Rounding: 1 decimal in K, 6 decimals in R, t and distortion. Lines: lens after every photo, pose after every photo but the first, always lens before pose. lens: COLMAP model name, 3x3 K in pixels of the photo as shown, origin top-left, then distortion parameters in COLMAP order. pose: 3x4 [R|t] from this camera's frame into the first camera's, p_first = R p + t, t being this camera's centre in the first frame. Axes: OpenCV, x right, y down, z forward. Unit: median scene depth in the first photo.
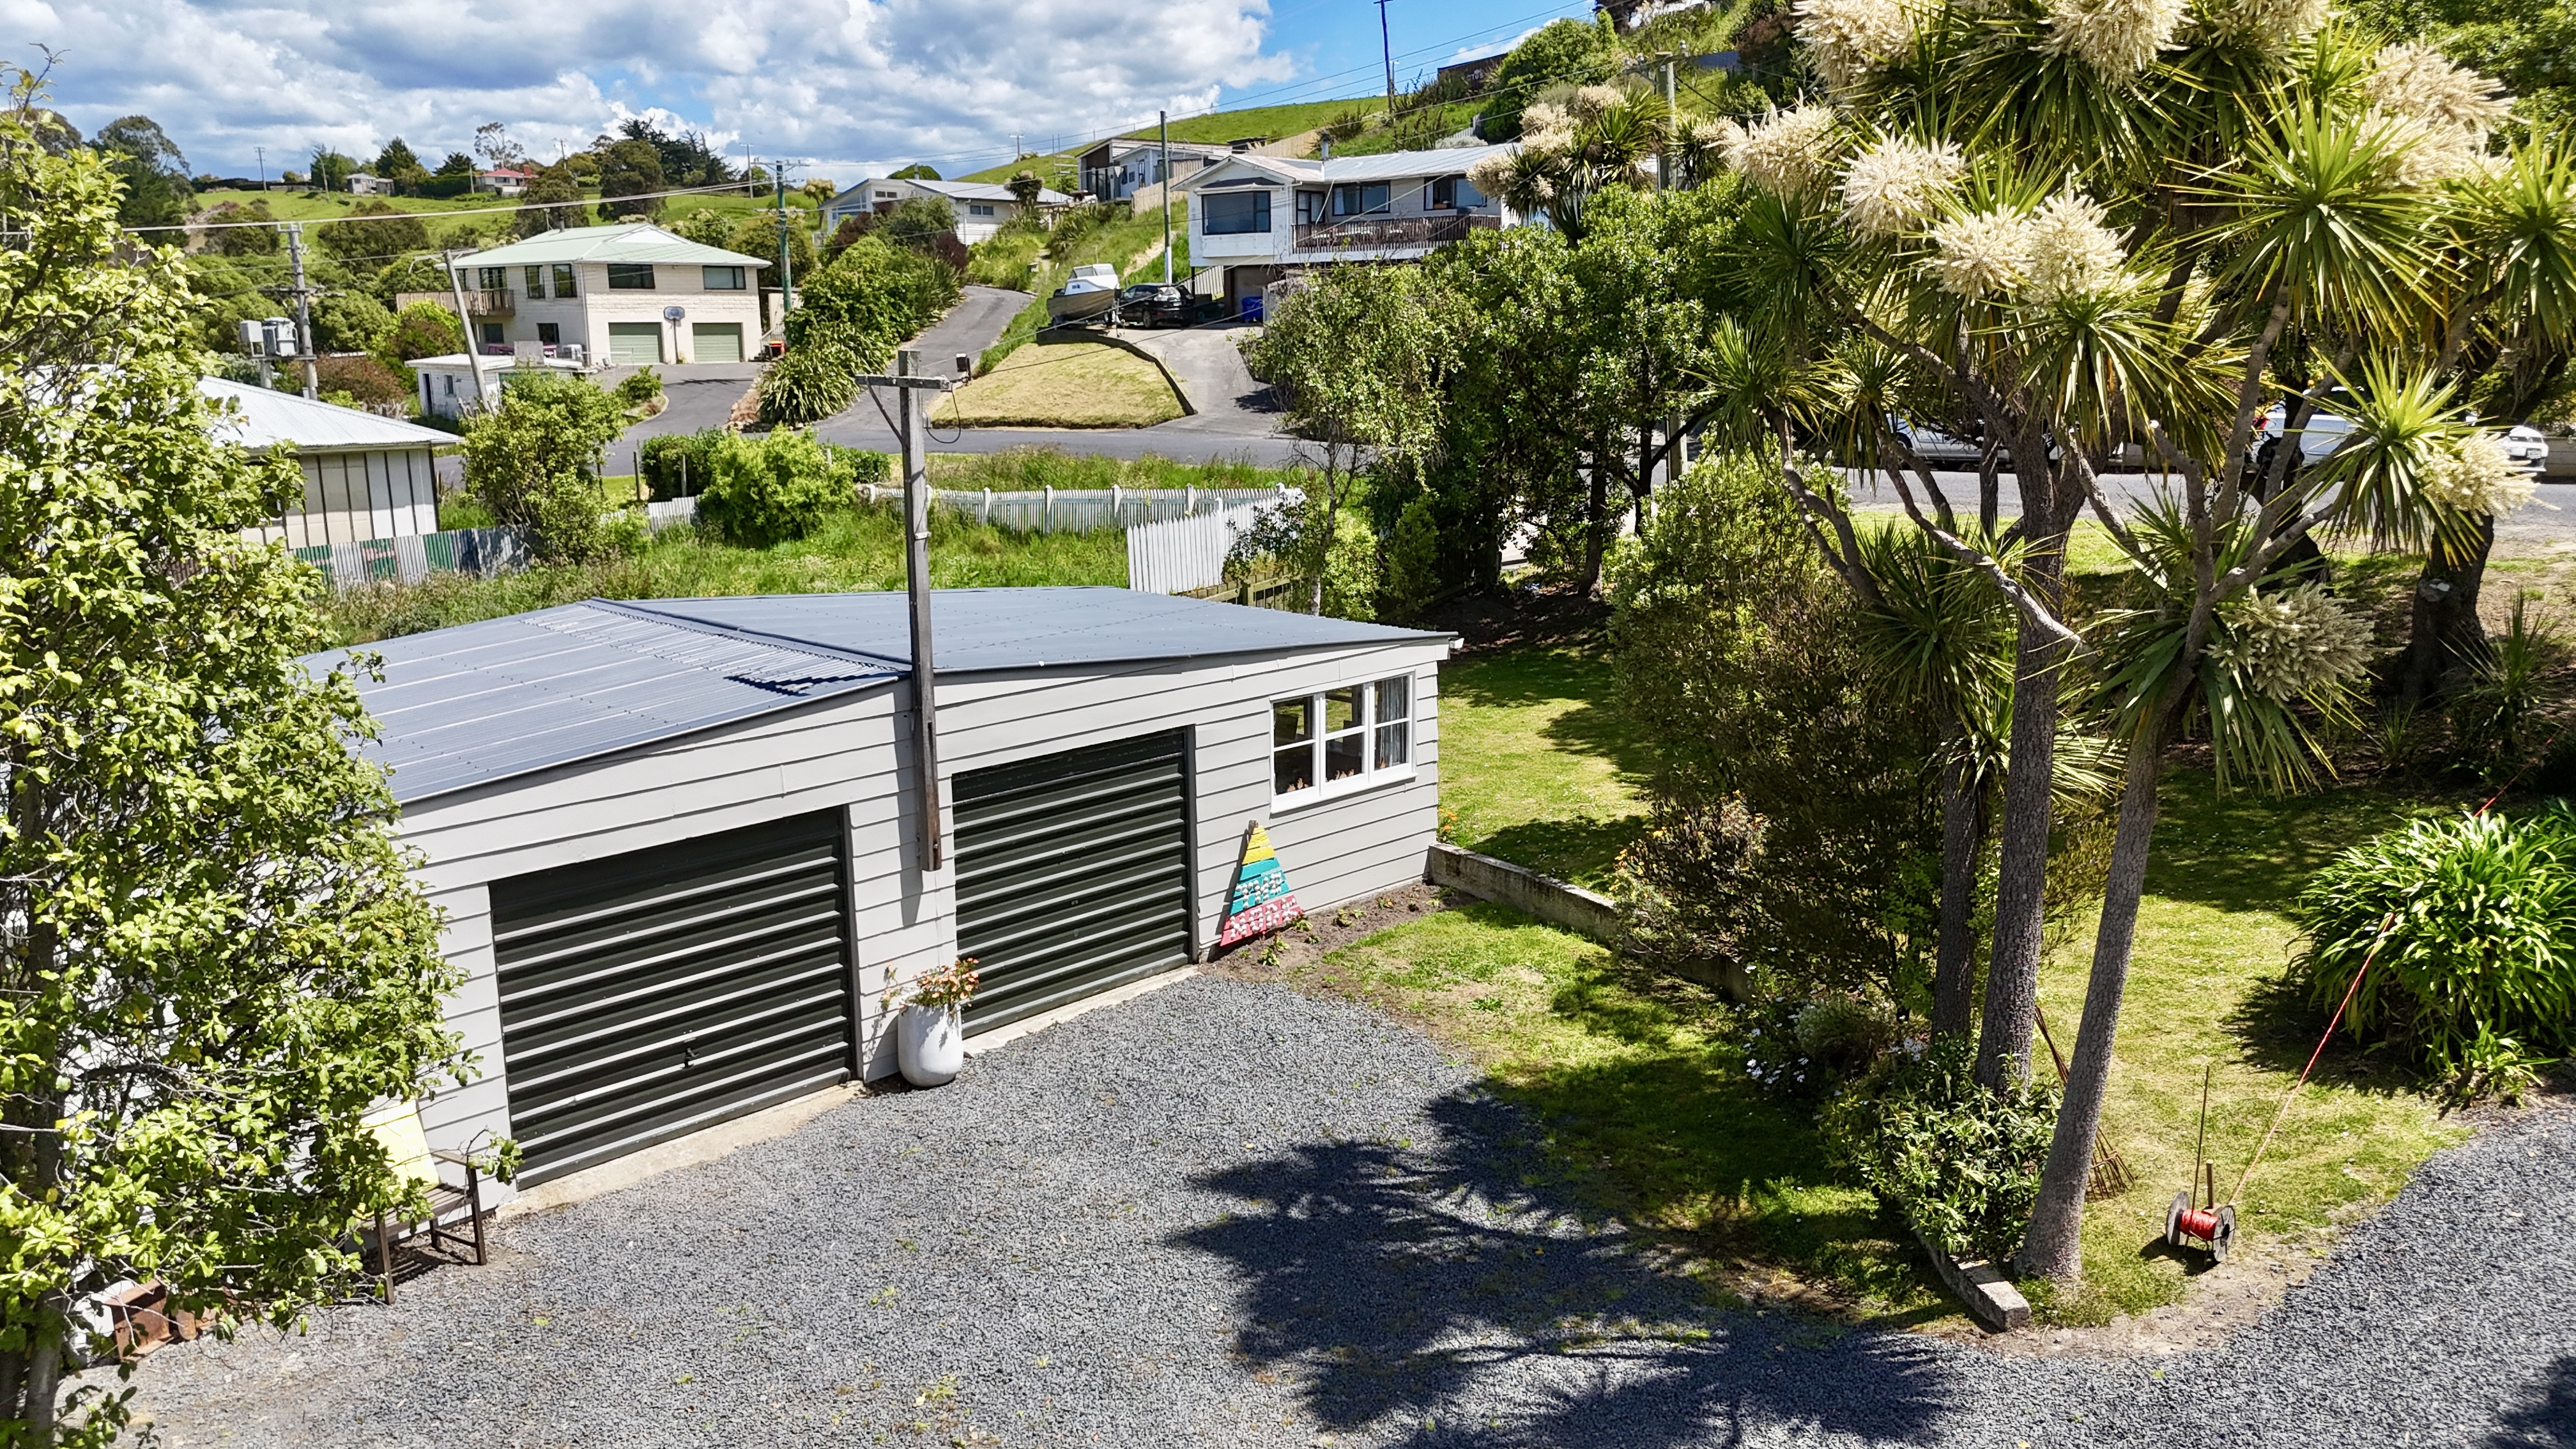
lens RADIAL K [[1861.2, 0, 1289.9], [0, 1861.2, 722.3], [0, 0, 1]] dist [0.088880, -0.113690]
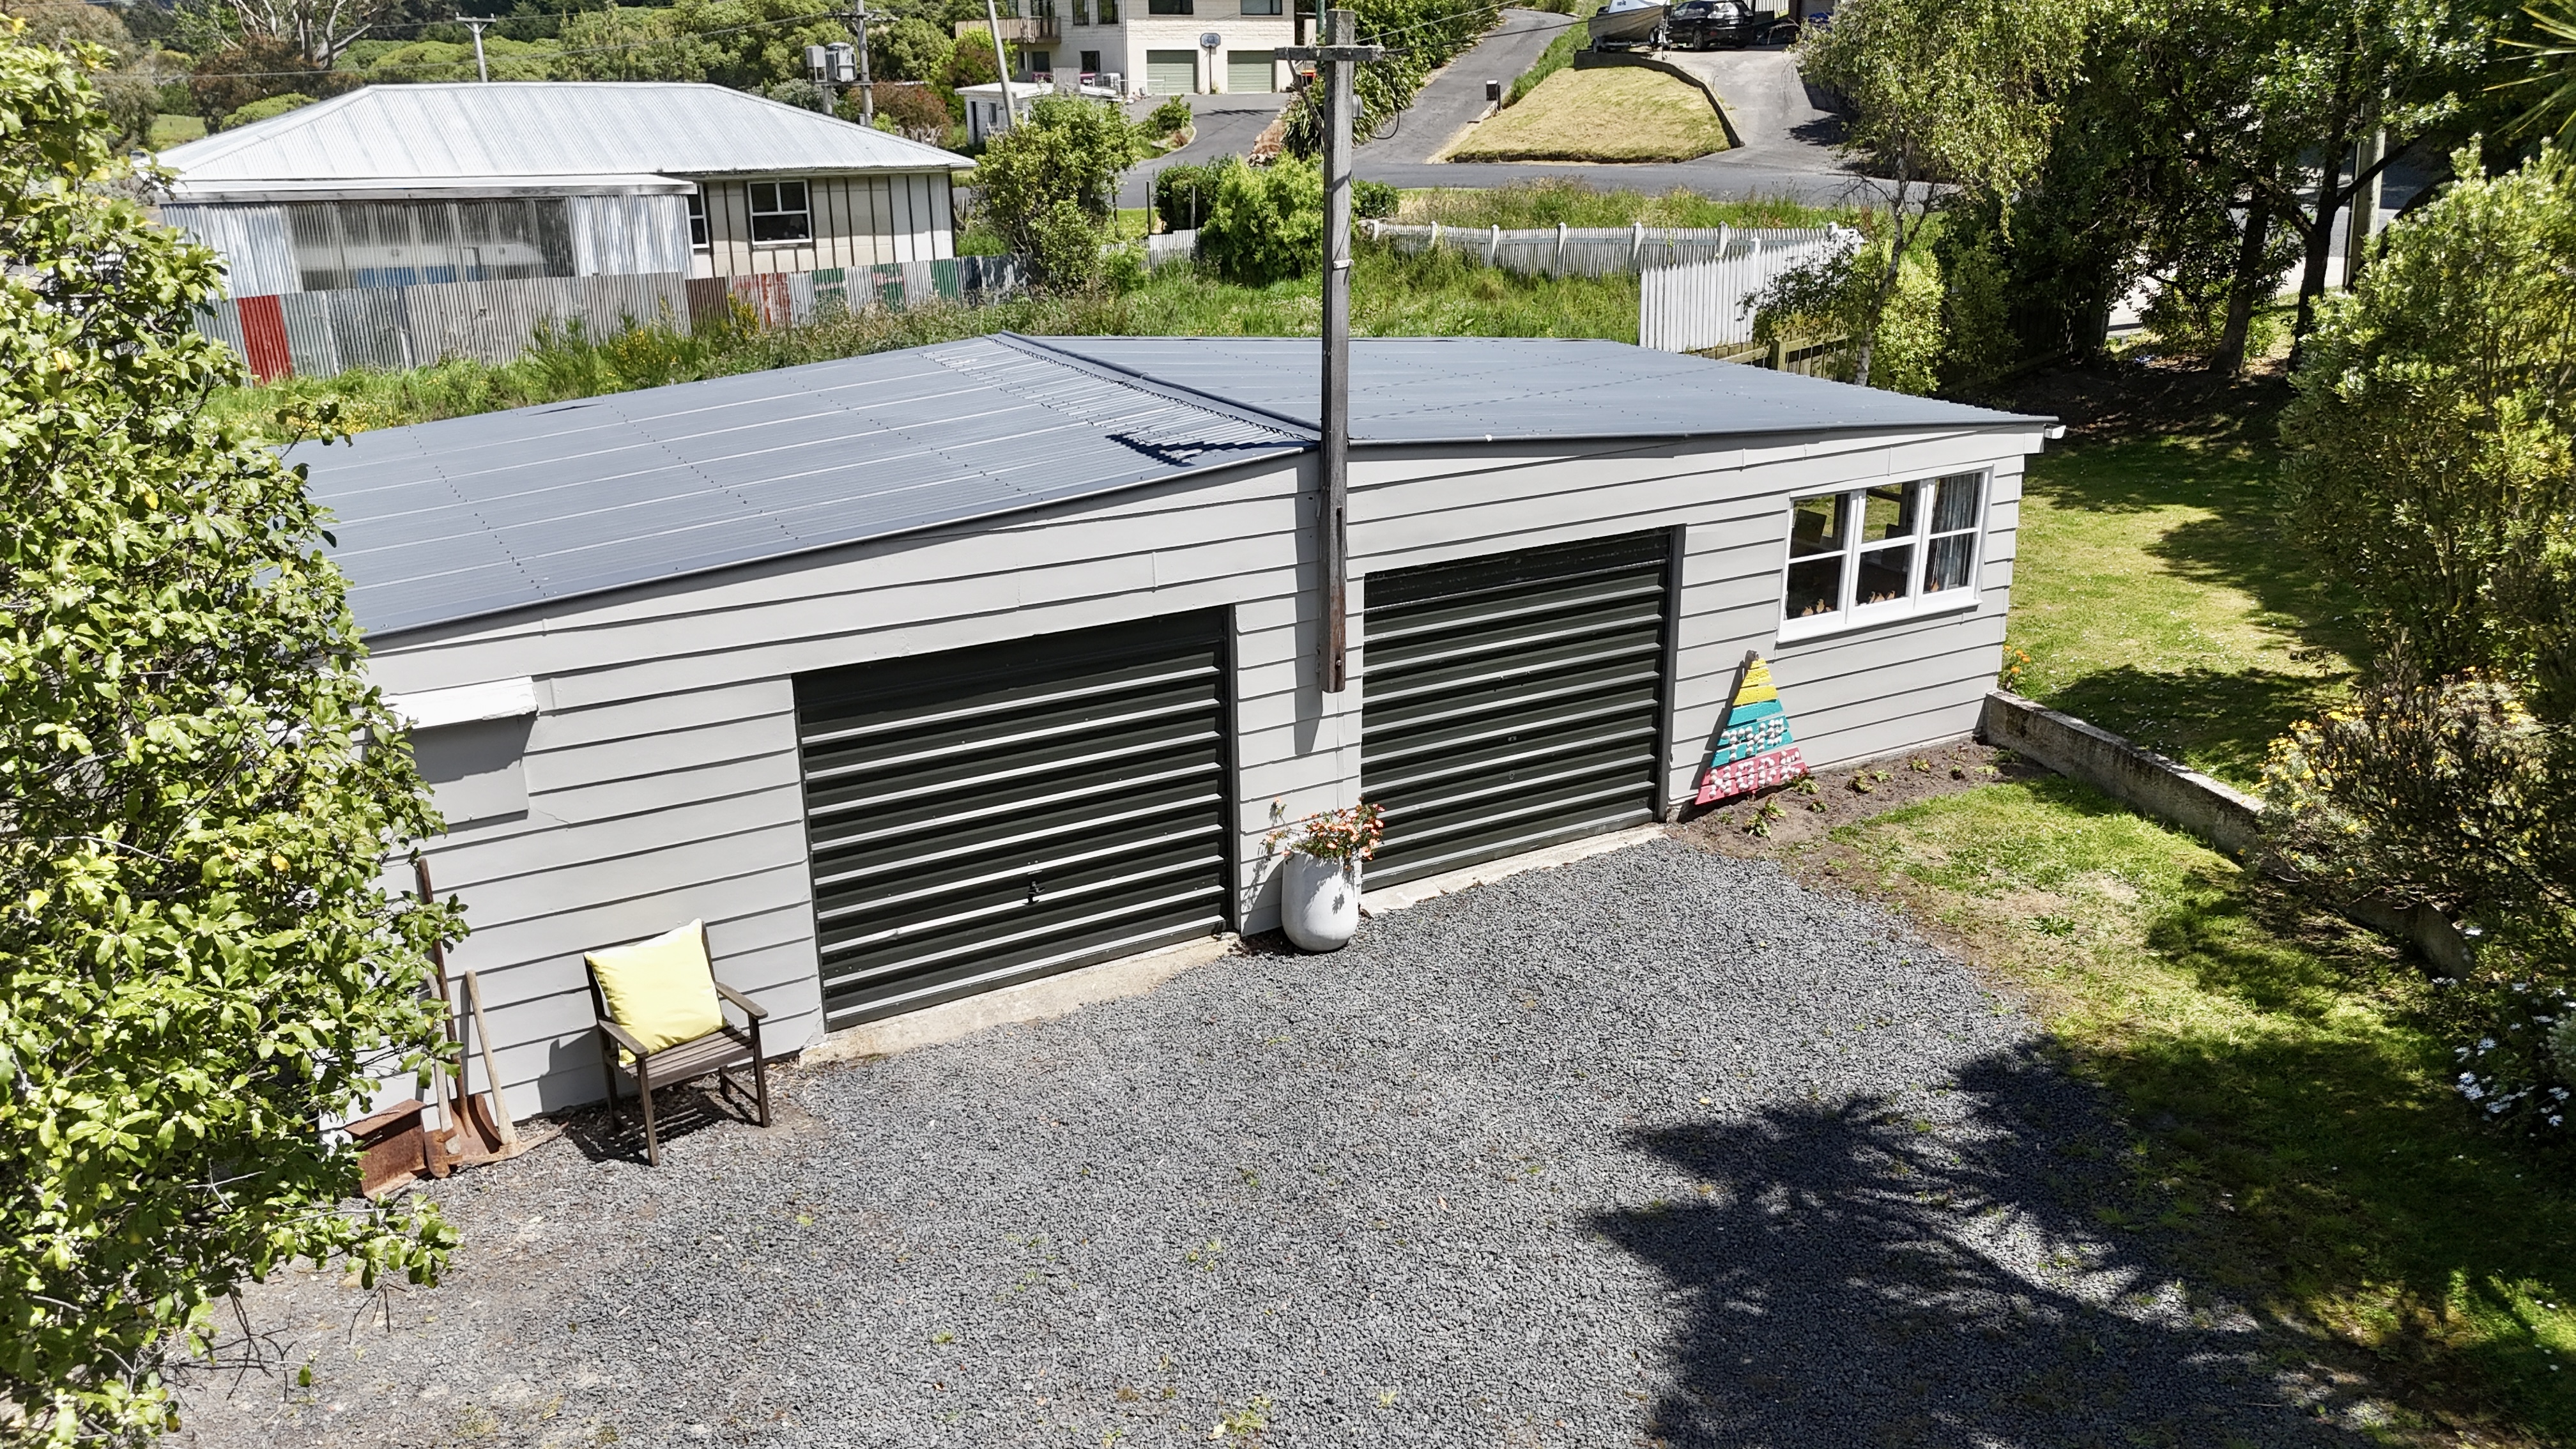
lens RADIAL K [[1861.2, 0, 1289.9], [0, 1861.2, 722.3], [0, 0, 1]] dist [0.088880, -0.113690]
pose [[0.961567, 0.092135, -0.258649, -0.000596], [-0.057807, 0.988837, 0.137334, -0.014260], [0.268415, -0.117104, 0.956159, 0.191580]]
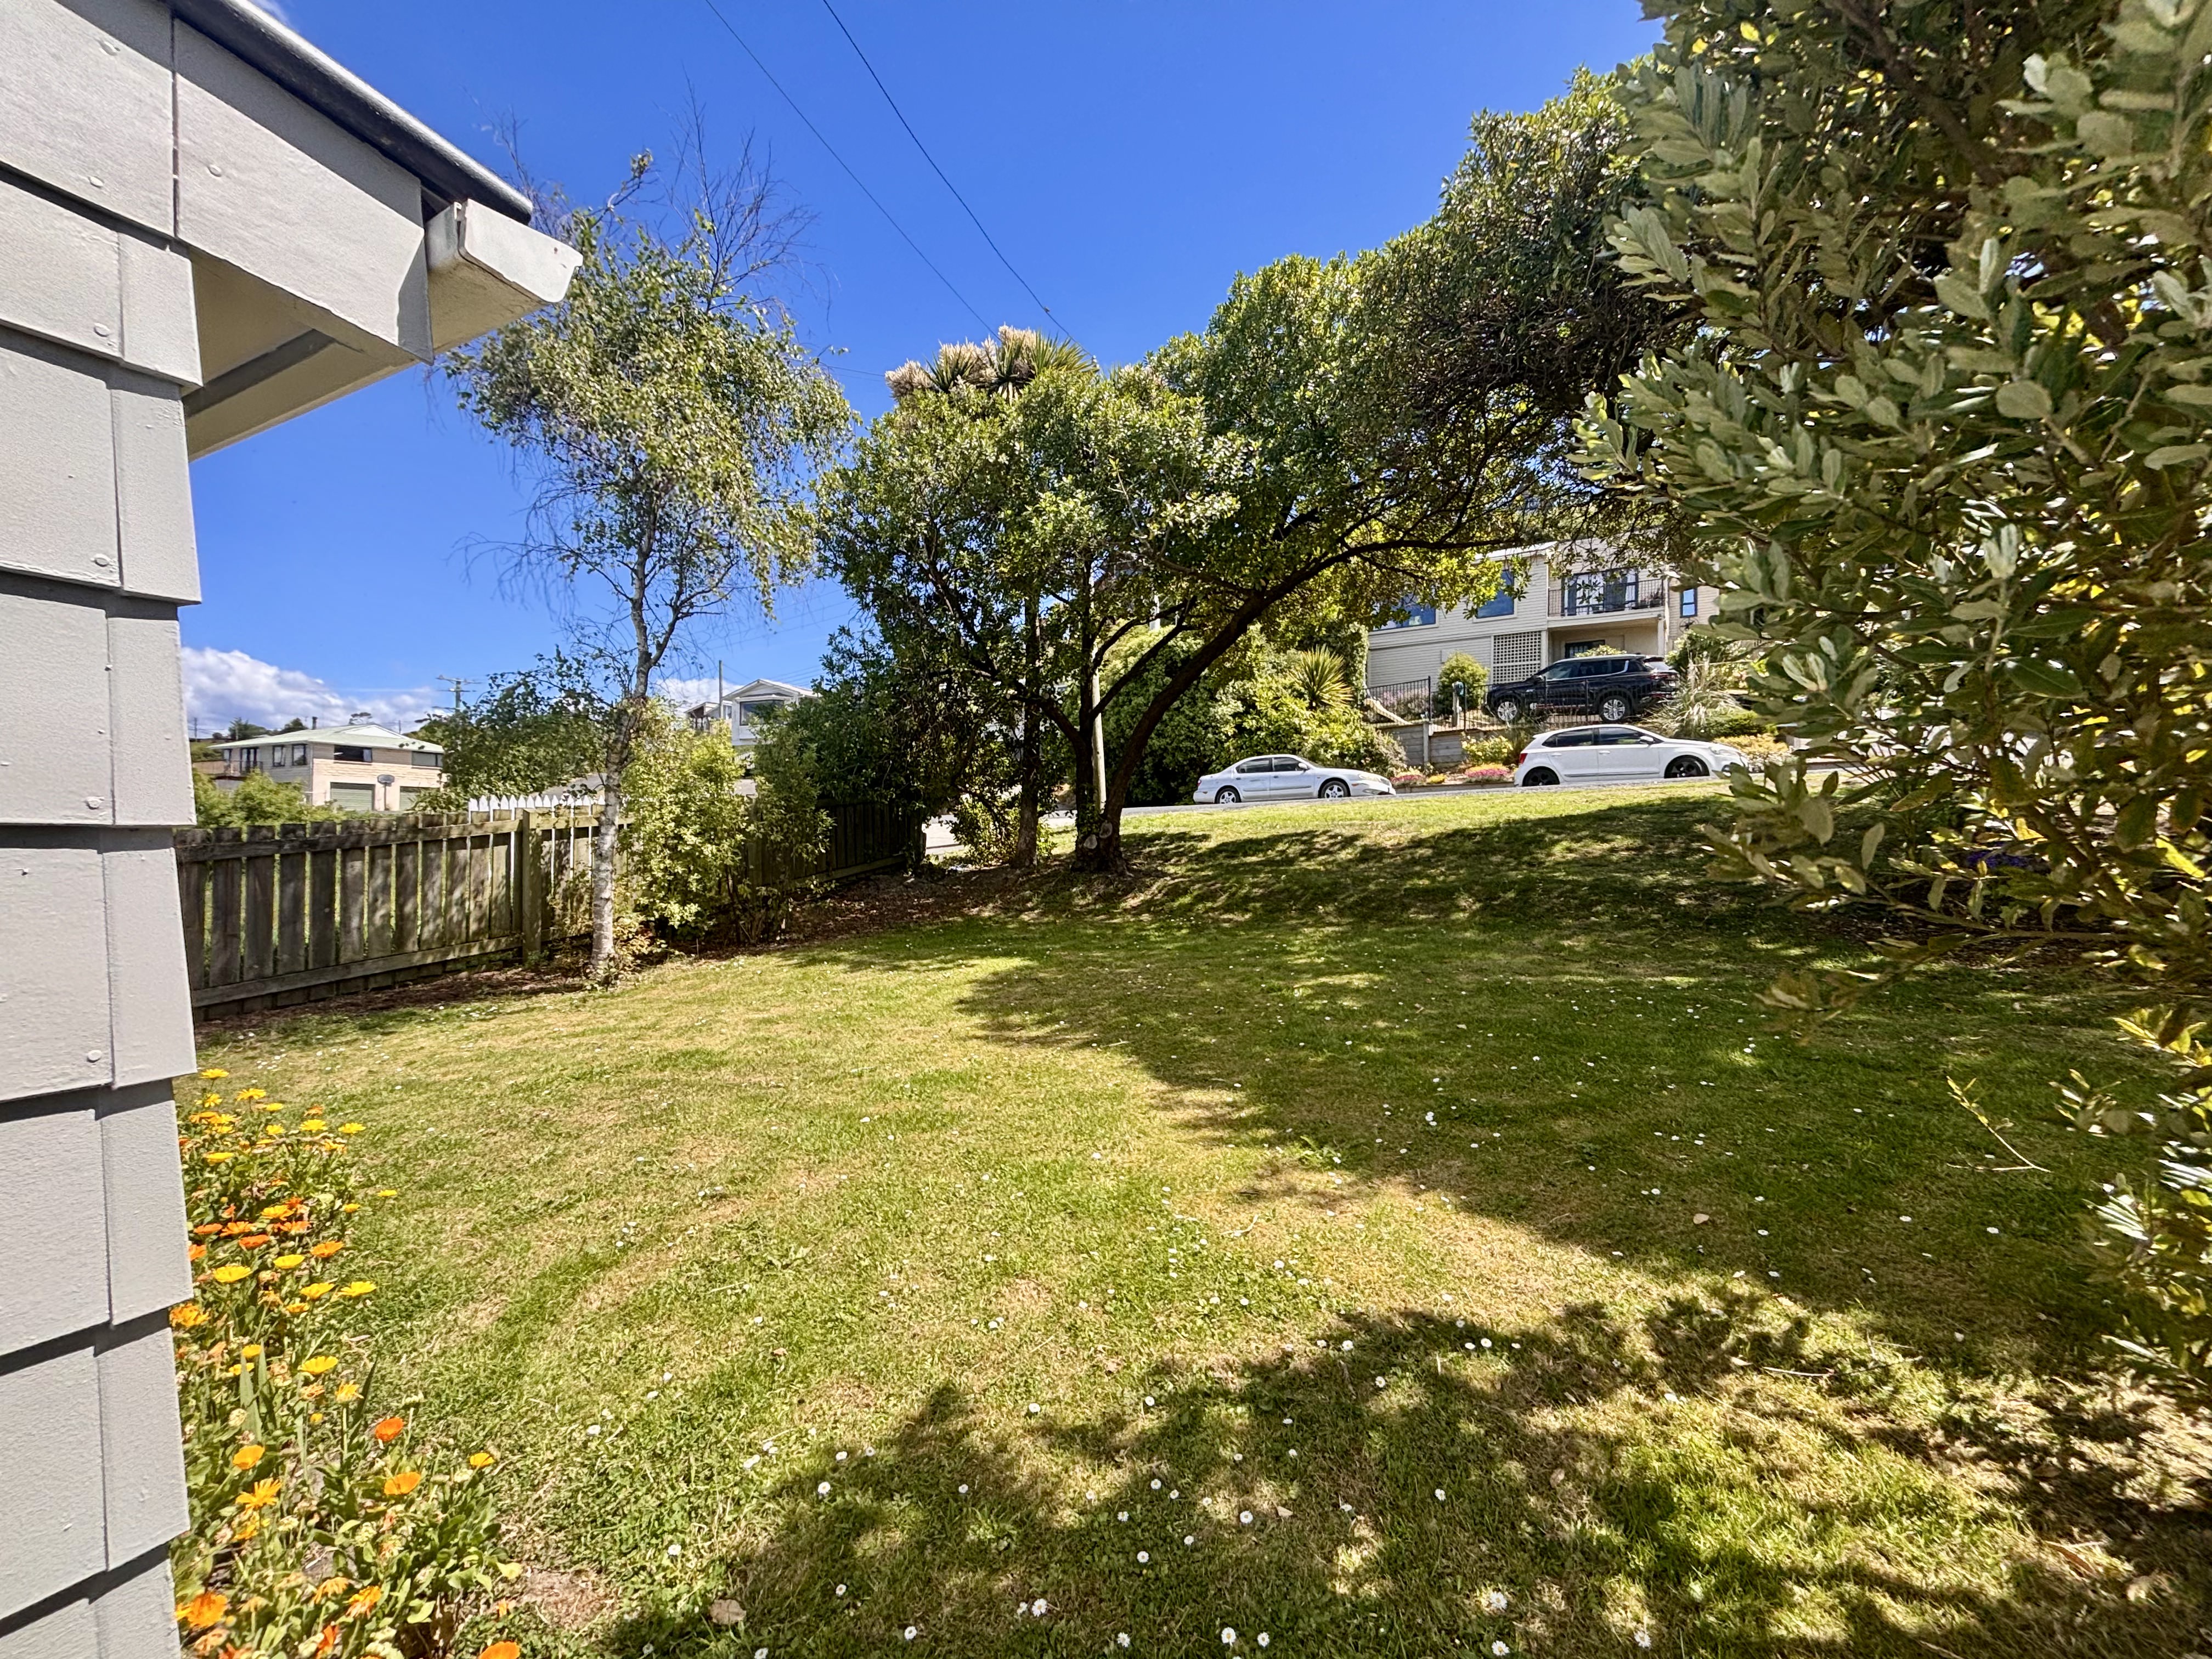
lens RADIAL K [[873.7, 0, 1093.7], [0, 873.7, 826.2], [0, 0, 1]] dist [0.001528, -0.005351]
pose [[0.954183, 0.020811, 0.298499, 0.115218], [0.044894, 0.976330, -0.211577, 0.004150], [-0.295837, 0.215284, 0.930663, 1.036720]]
